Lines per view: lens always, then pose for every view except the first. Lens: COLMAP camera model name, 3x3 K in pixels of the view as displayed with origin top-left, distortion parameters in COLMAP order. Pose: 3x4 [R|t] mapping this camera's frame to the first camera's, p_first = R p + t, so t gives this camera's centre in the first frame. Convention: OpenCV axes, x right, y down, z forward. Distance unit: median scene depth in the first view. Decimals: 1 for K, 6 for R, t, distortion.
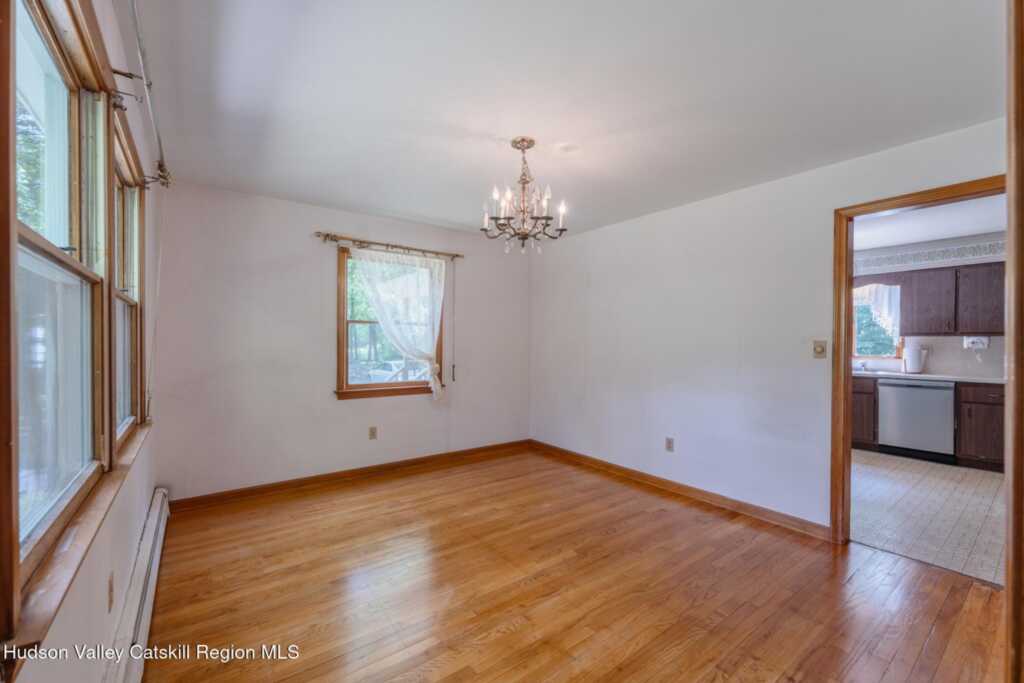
lens RADIAL K [[419.6, 0, 513.6], [0, 419.6, 345.5], [0, 0, 1]] dist [-0.001685, -0.000337]
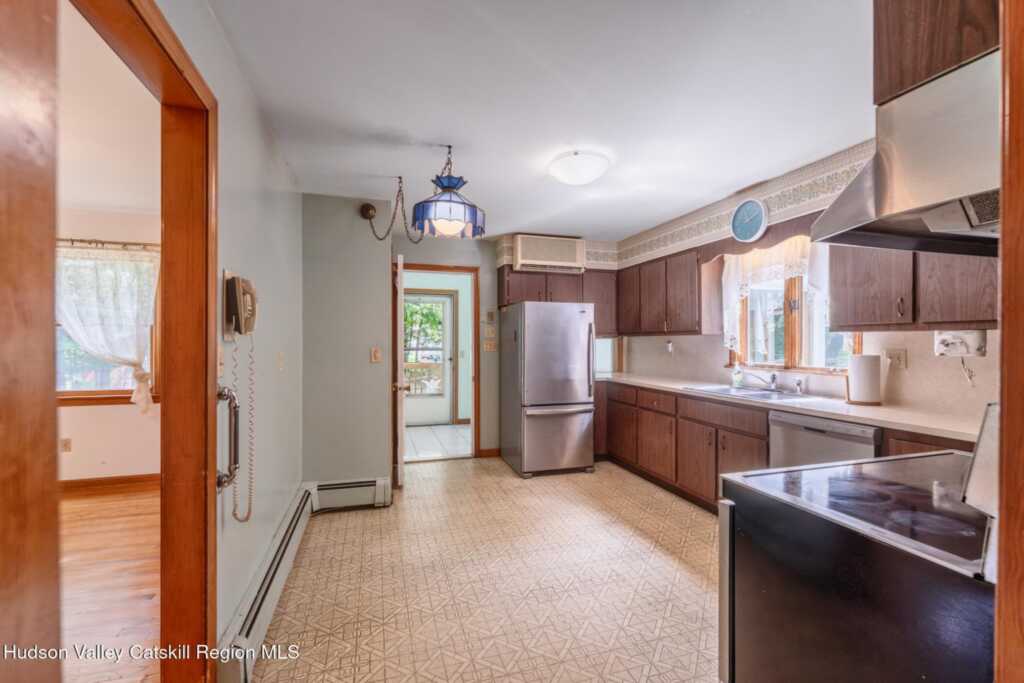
lens RADIAL K [[443.1, 0, 512.0], [0, 443.1, 341.5], [0, 0, 1]] dist [-0.000847, 0.000016]
pose [[0.937160, -0.005667, -0.348853, 0.815978], [0.002483, 0.999951, -0.009574, -0.005850], [0.348890, 0.008106, 0.937129, 0.375138]]
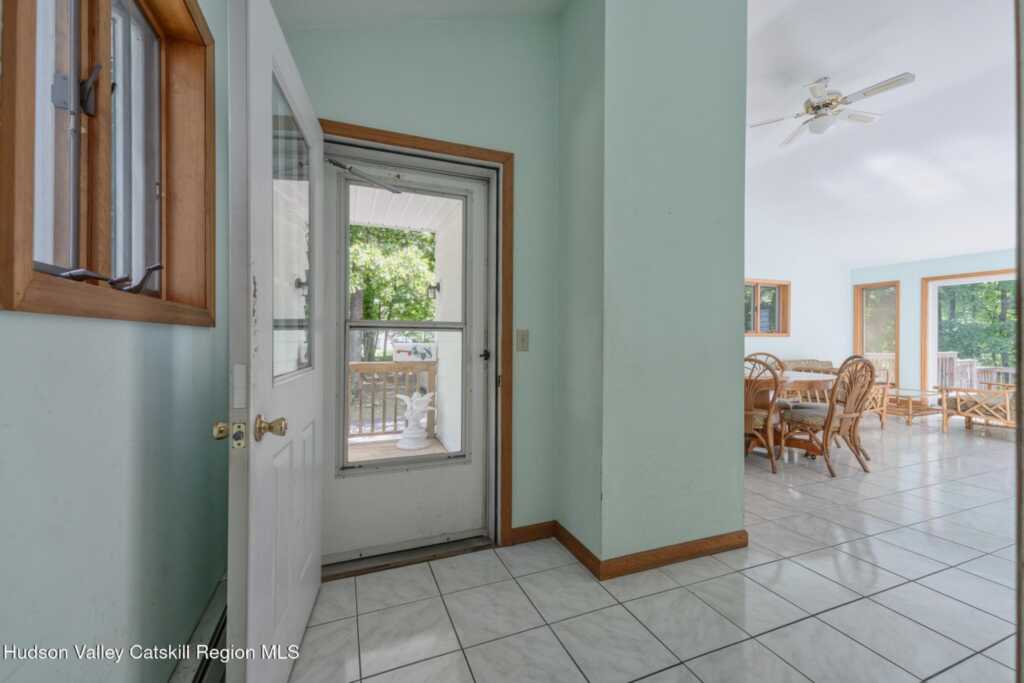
lens RADIAL K [[419.6, 0, 513.6], [0, 419.6, 345.5], [0, 0, 1]] dist [-0.001685, -0.000337]
pose [[0.963231, 0.002810, -0.268659, 0.239371], [-0.000041, 0.999947, 0.010312, 0.023575], [0.268673, -0.009922, 0.963180, 1.271806]]
